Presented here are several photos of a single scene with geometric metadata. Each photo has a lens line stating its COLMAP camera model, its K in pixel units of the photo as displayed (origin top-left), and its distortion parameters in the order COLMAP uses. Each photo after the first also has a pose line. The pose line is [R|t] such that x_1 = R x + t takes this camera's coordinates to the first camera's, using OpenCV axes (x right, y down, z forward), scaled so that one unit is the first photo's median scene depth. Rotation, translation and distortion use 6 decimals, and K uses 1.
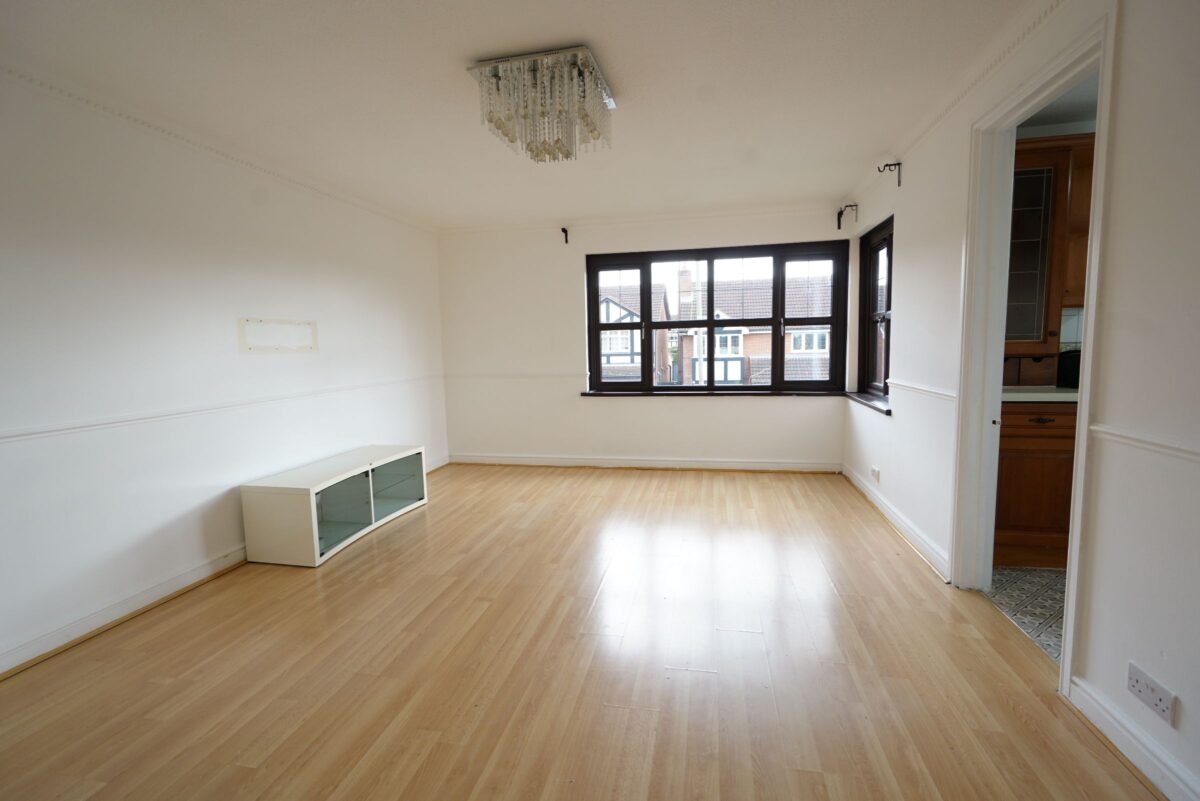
lens RADIAL K [[548.7, 0, 599.8], [0, 548.7, 400.2], [0, 0, 1]] dist [-0.001014, 0.002260]
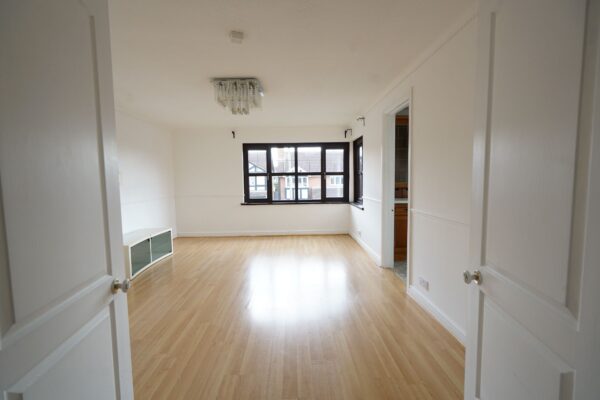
lens RADIAL K [[274.4, 0, 302.5], [0, 274.4, 200.3], [0, 0, 1]] dist [-0.001014, 0.002260]
pose [[0.972703, -0.008708, 0.231890, -0.070928], [0.015806, 0.999461, -0.028770, 0.014039], [-0.231514, 0.031650, 0.972317, -0.235034]]
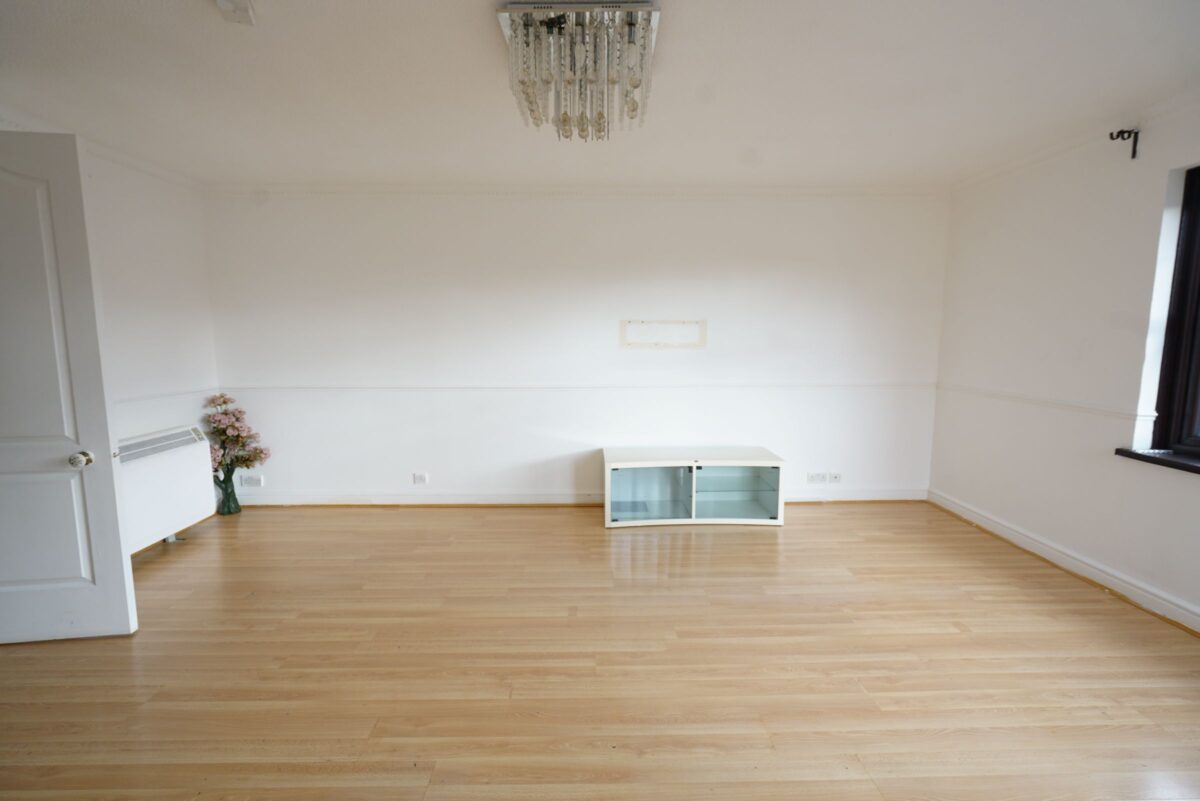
lens RADIAL K [[548.7, 0, 599.2], [0, 548.7, 405.0], [0, 0, 1]] dist [-0.001014, 0.002260]
pose [[0.206914, 0.153517, -0.966240, 0.514014], [-0.103113, 0.985534, 0.134502, -0.105258], [0.972910, 0.071802, 0.219750, 0.584388]]
